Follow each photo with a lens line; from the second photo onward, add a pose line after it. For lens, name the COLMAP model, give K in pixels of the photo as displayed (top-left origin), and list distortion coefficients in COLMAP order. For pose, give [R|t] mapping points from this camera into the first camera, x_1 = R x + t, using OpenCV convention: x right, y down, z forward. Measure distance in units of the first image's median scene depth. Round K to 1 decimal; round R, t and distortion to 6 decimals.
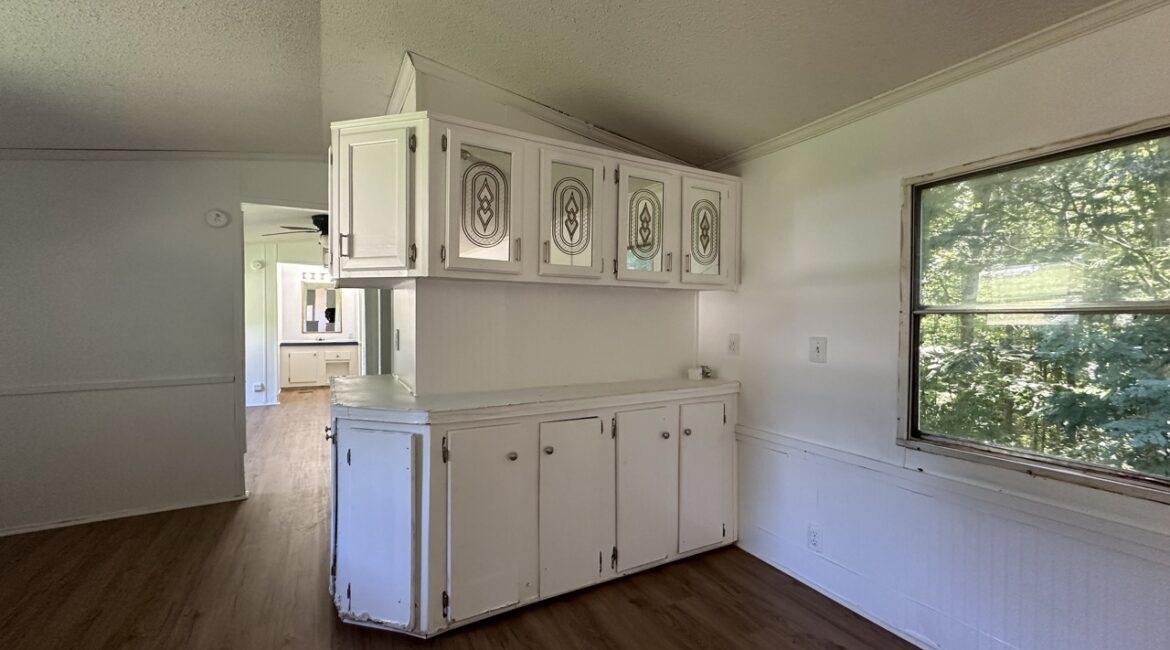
lens RADIAL K [[463.9, 0, 585.0], [0, 463.9, 325.0], [0, 0, 1]] dist [-0.003088, -0.000192]
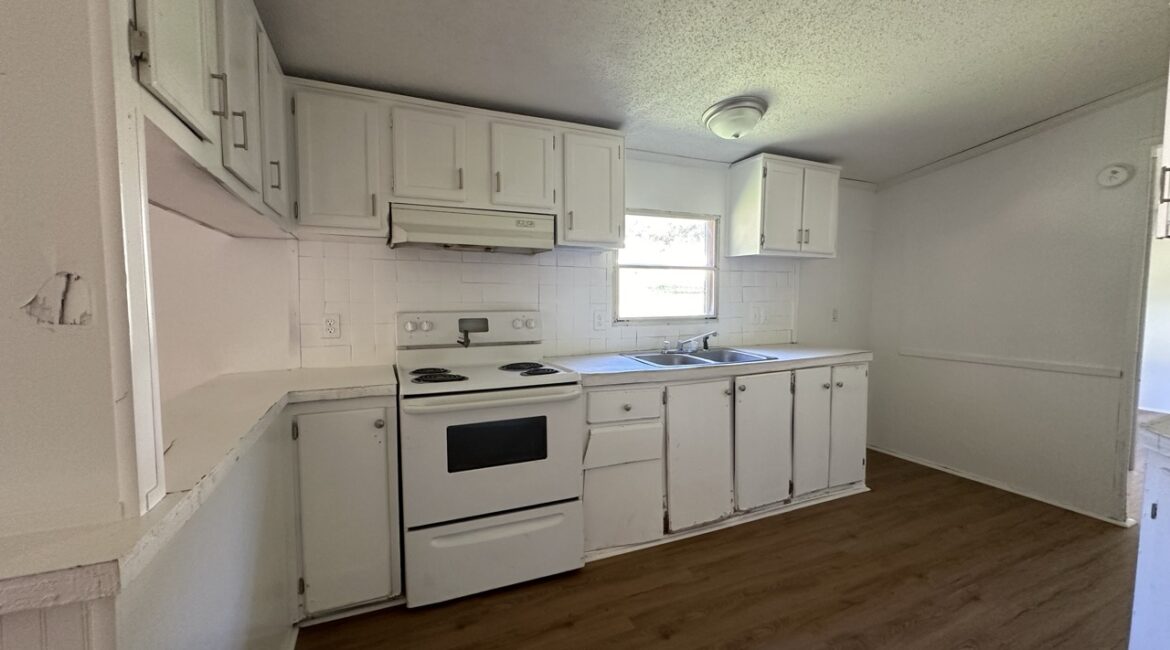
lens RADIAL K [[463.9, 0, 585.0], [0, 463.9, 325.0], [0, 0, 1]] dist [-0.003088, -0.000192]
pose [[-0.096075, 0.059657, -0.993585, 0.173080], [-0.016734, 0.997964, 0.061538, -0.003257], [0.995233, 0.022539, -0.094882, 0.218763]]
